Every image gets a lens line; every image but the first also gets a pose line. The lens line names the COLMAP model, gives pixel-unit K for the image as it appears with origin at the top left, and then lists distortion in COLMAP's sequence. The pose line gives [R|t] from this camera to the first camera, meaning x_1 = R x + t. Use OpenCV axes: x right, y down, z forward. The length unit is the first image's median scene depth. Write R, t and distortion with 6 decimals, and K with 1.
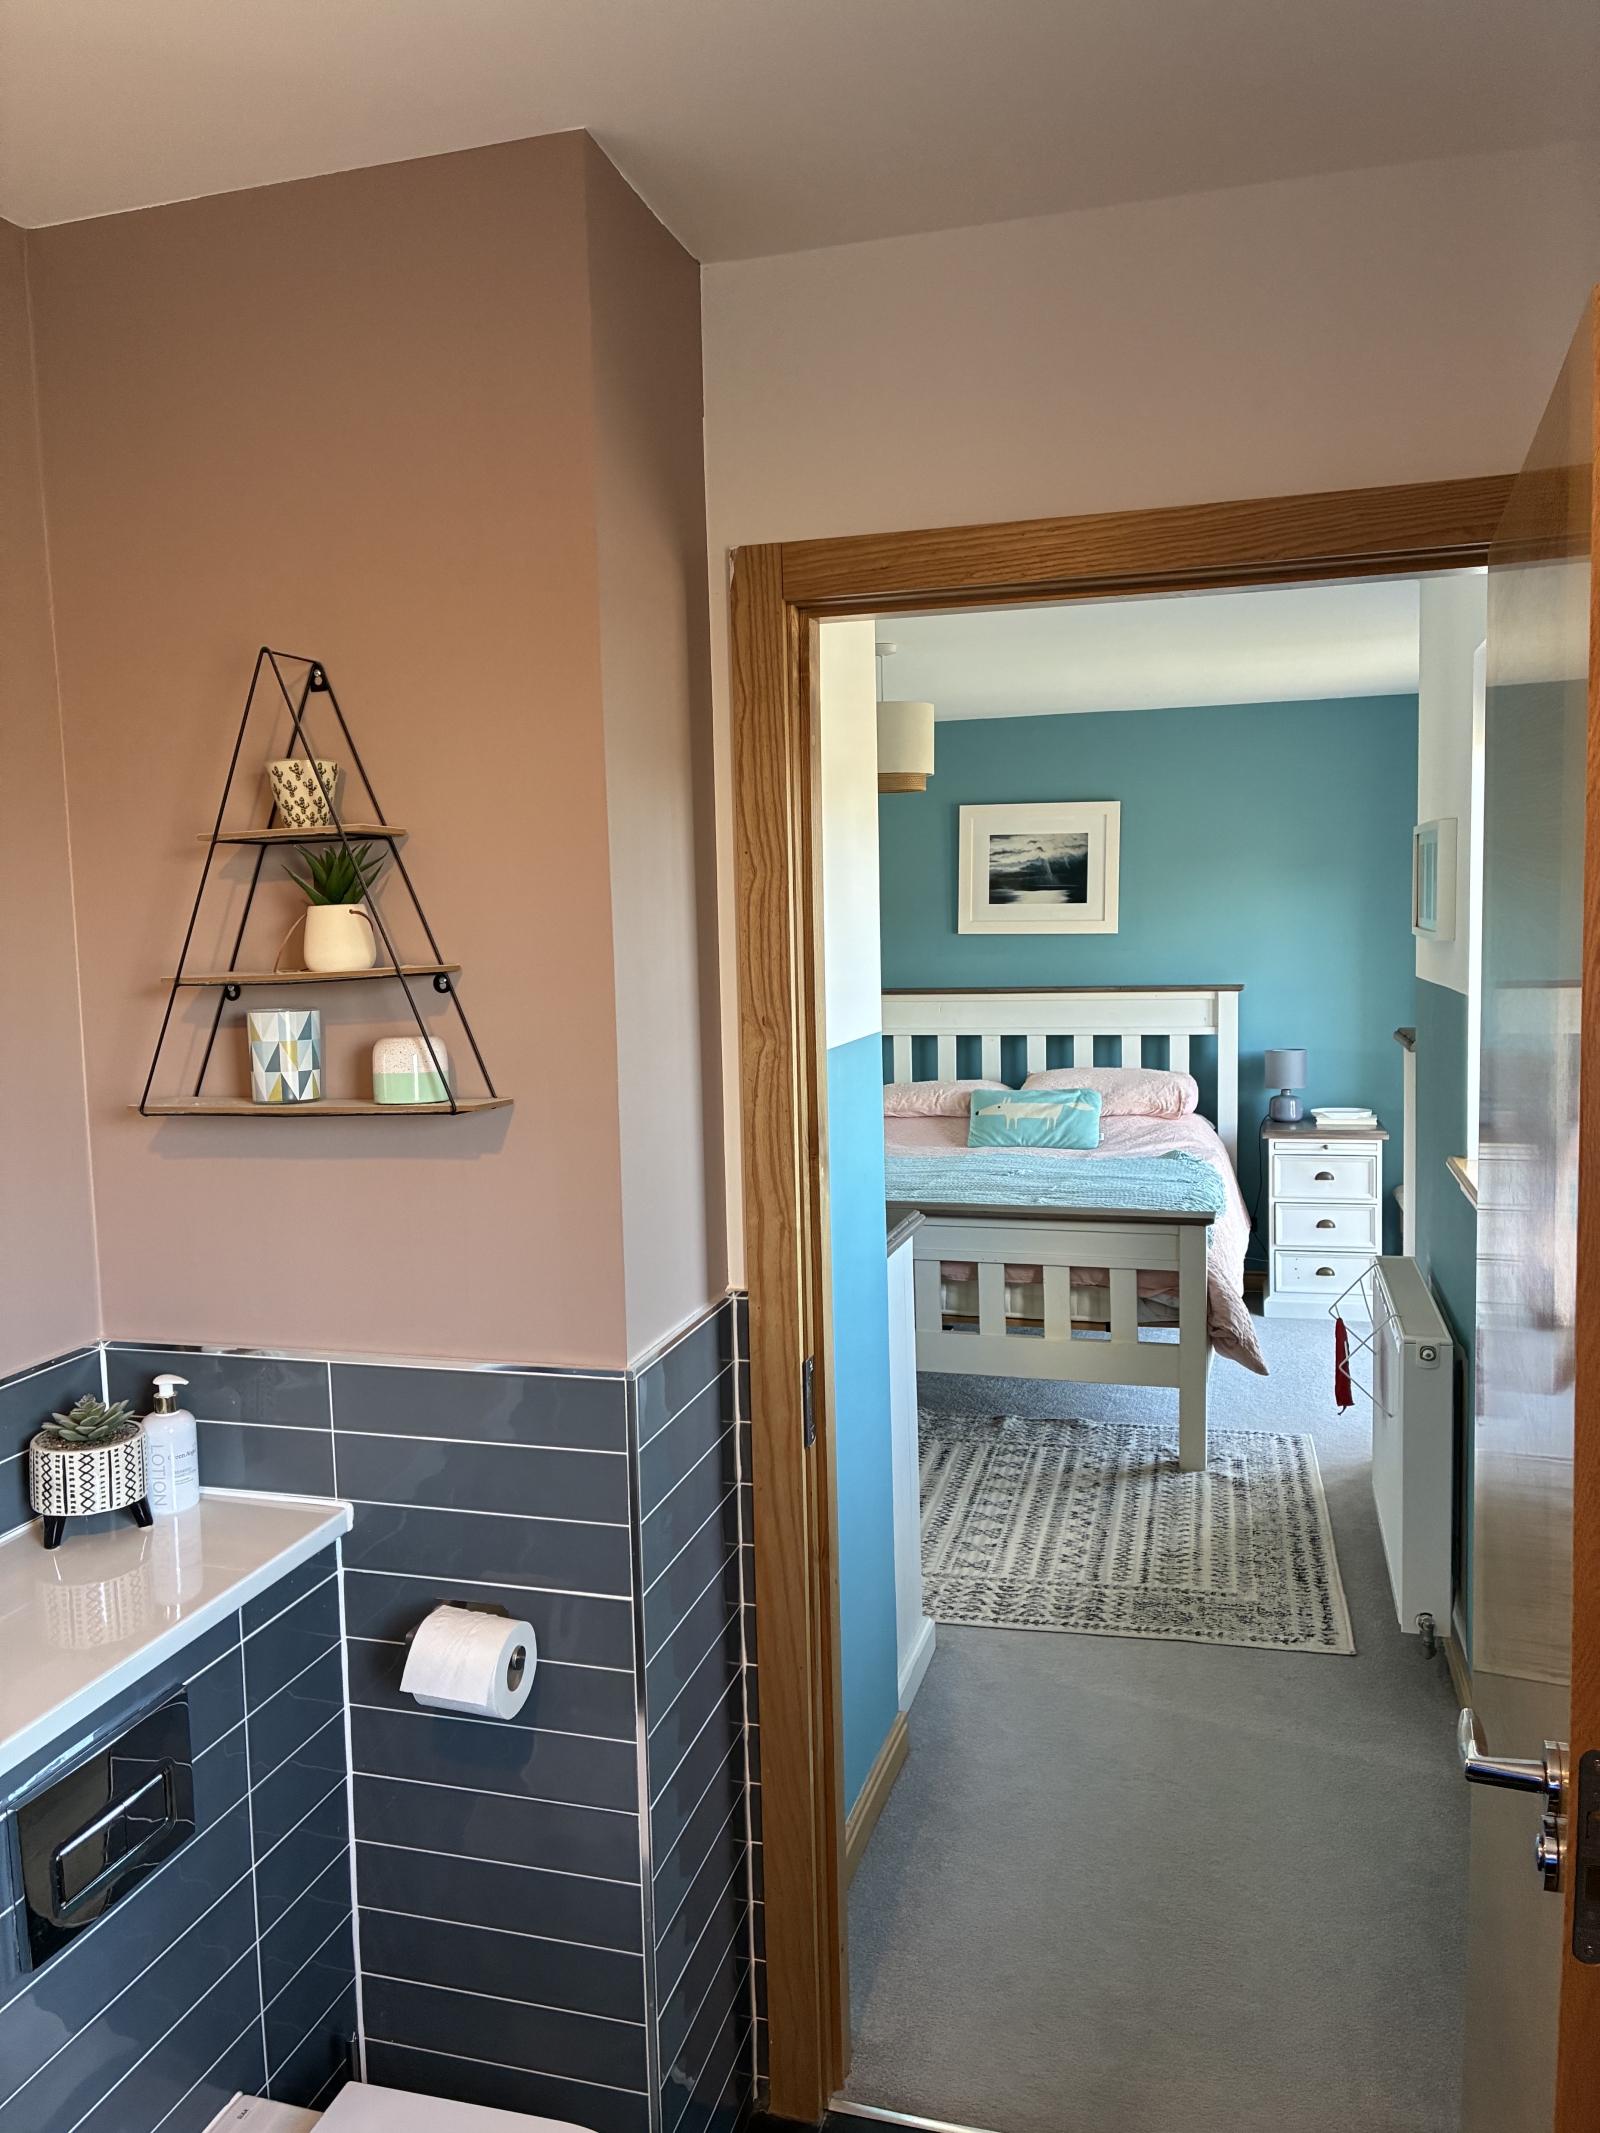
lens RADIAL K [[1585.6, 0, 800.0], [0, 1585.6, 1066.5], [0, 0, 1]] dist [0.002038, -0.002363]
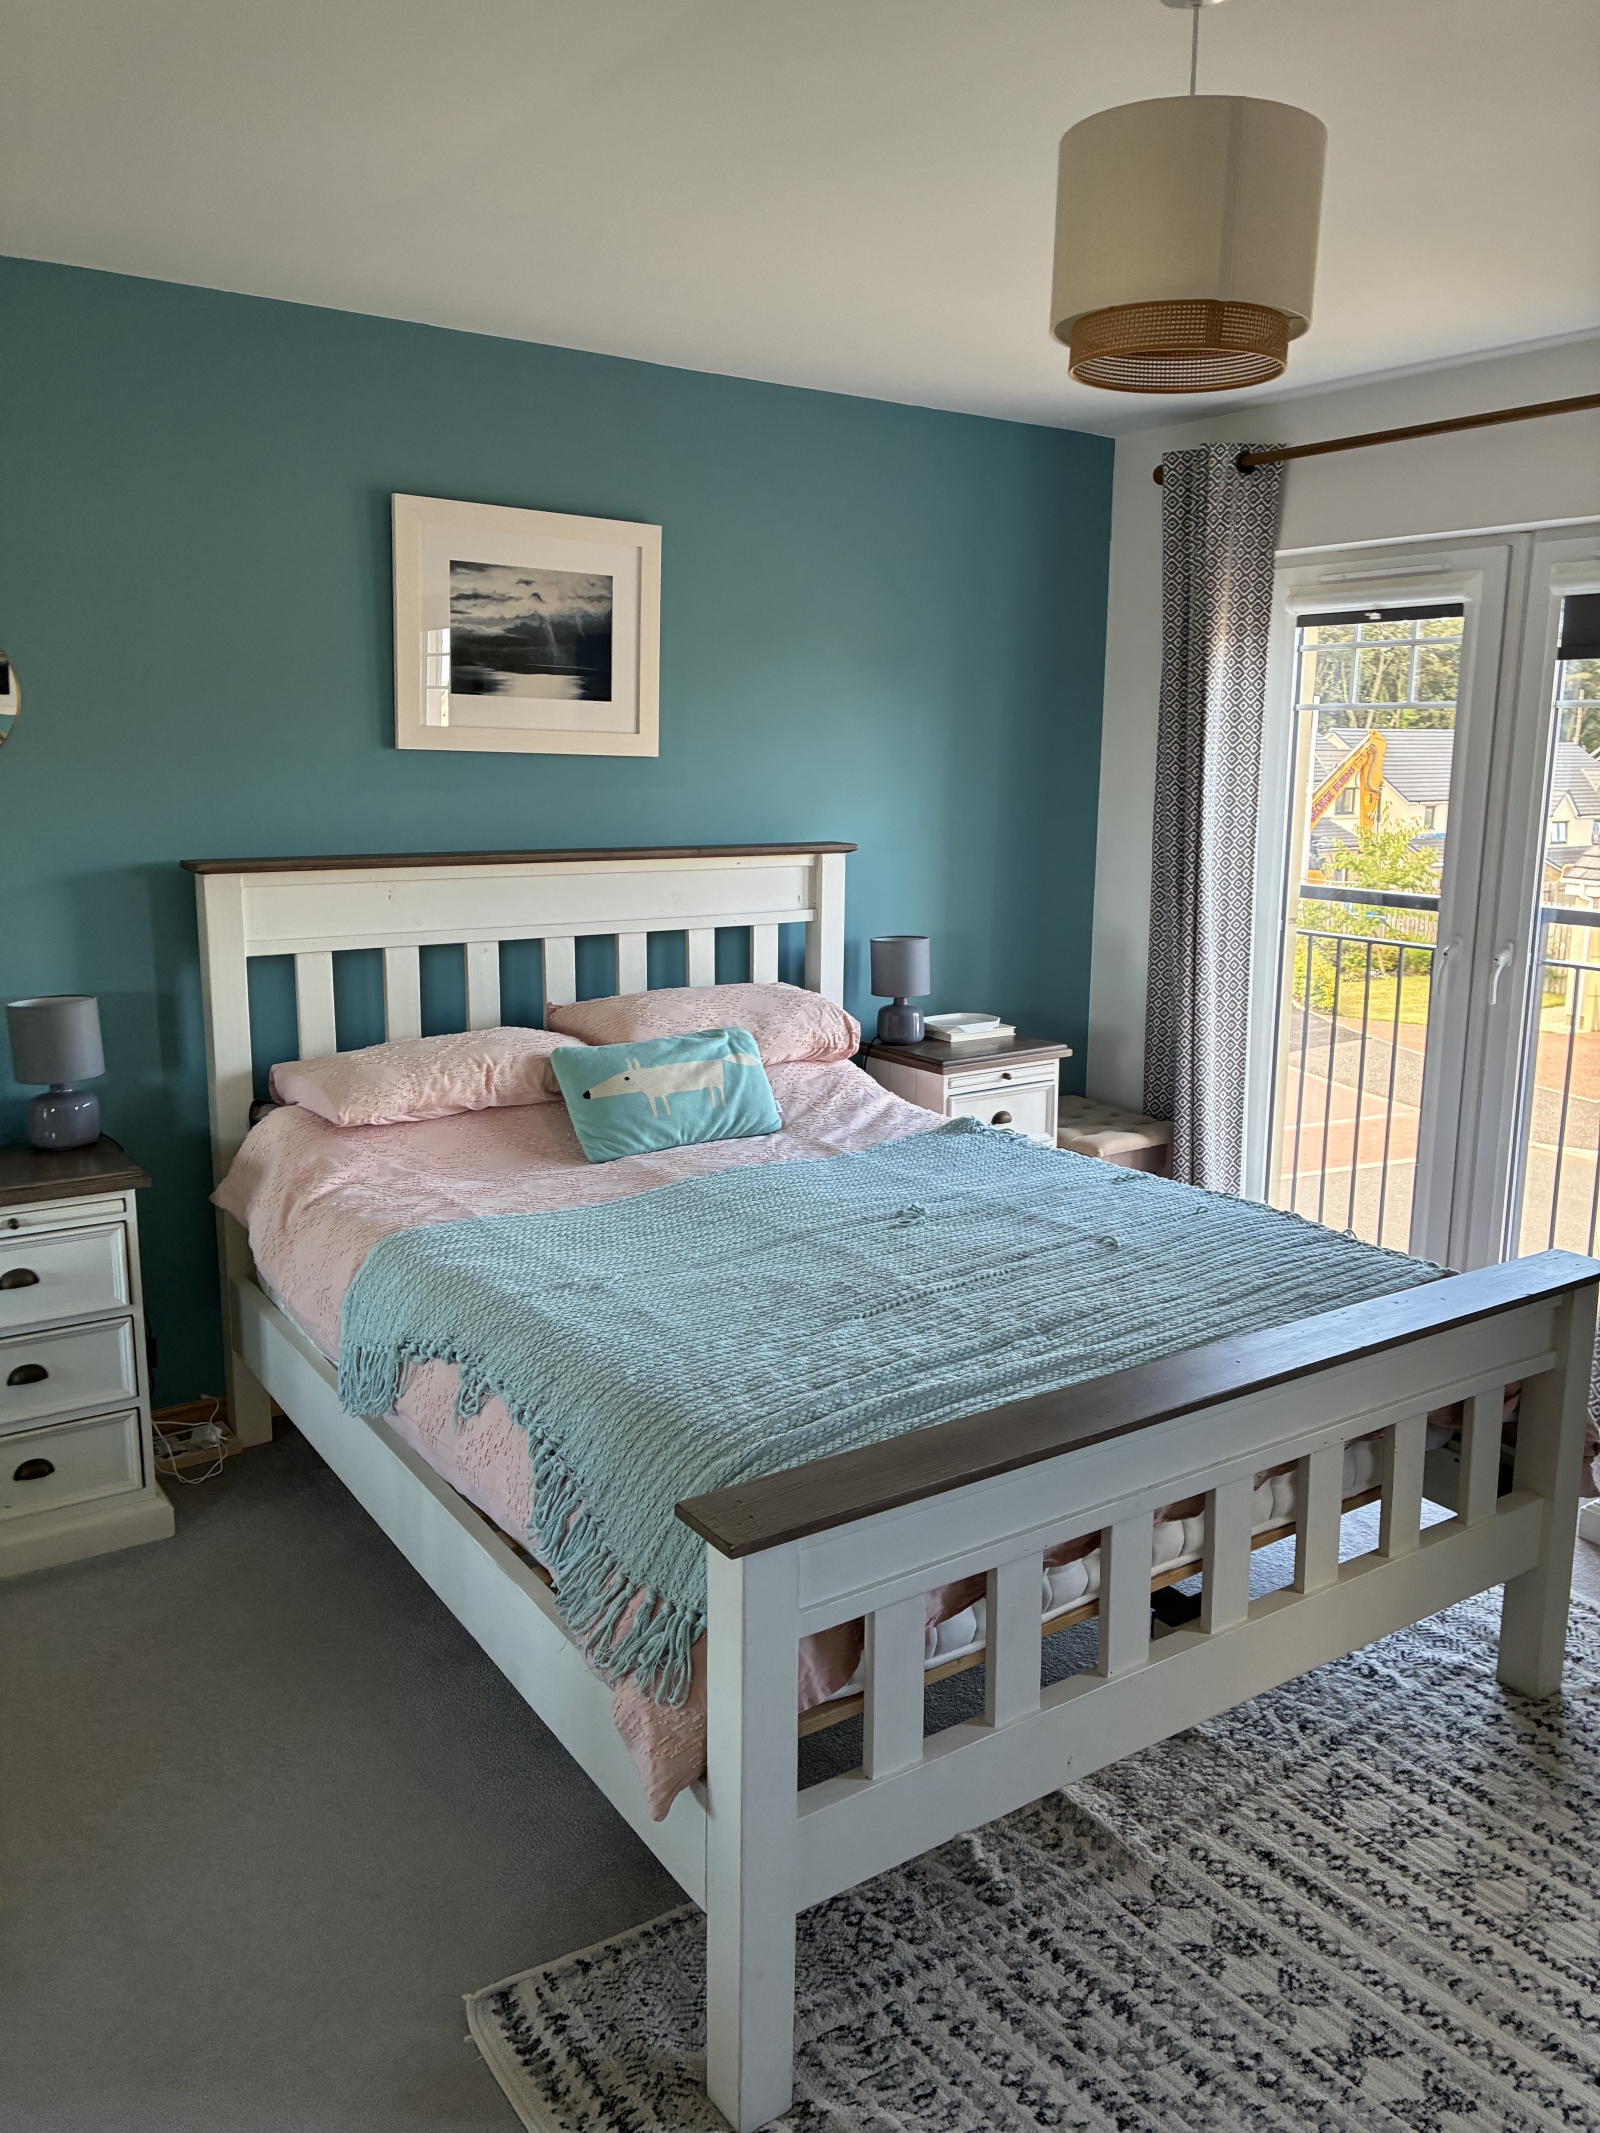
lens RADIAL K [[1585.6, 0, 800.0], [0, 1585.6, 1066.5], [0, 0, 1]] dist [0.002038, -0.002363]
pose [[0.636147, -0.118594, 0.762400, -0.232581], [0.046204, 0.992199, 0.115787, -0.035578], [-0.770184, -0.038432, 0.636663, 0.582115]]
